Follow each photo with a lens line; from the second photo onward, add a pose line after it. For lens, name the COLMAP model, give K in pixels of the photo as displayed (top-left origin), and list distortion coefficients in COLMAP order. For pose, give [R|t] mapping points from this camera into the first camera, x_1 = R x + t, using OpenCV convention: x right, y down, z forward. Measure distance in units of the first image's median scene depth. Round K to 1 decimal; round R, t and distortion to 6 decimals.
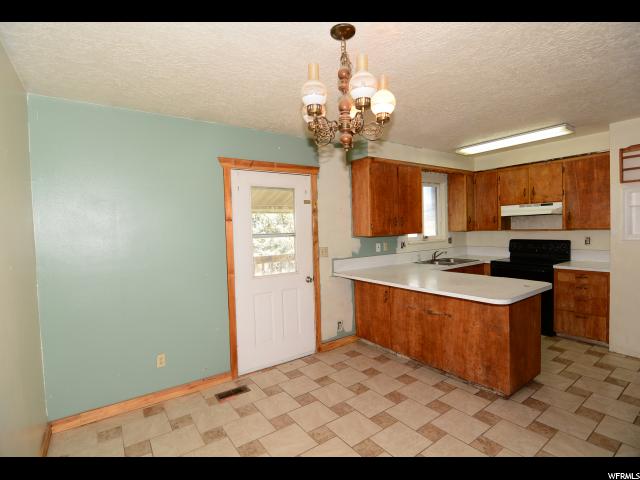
lens RADIAL K [[320.0, 0, 319.2], [0, 320.0, 239.6], [0, 0, 1]] dist [-0.005880, -0.000720]
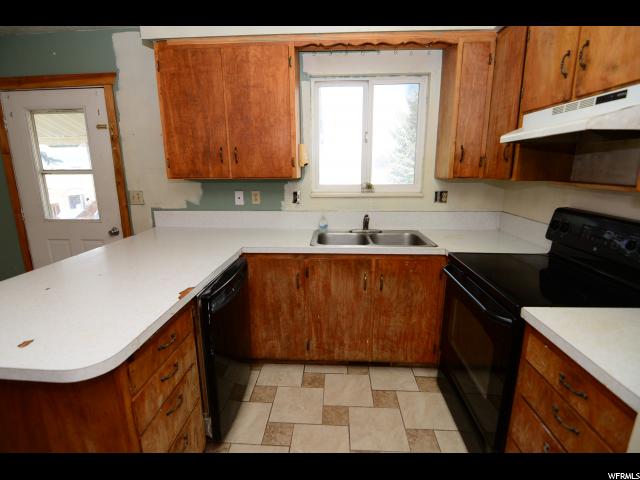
lens RADIAL K [[320.0, 0, 323.4], [0, 320.0, 242.4], [0, 0, 1]] dist [-0.005880, -0.000720]
pose [[0.785909, 0.167562, -0.595206, 0.790500], [-0.042801, 0.975016, 0.217971, -0.038510], [0.616859, -0.145830, 0.773446, 0.675847]]
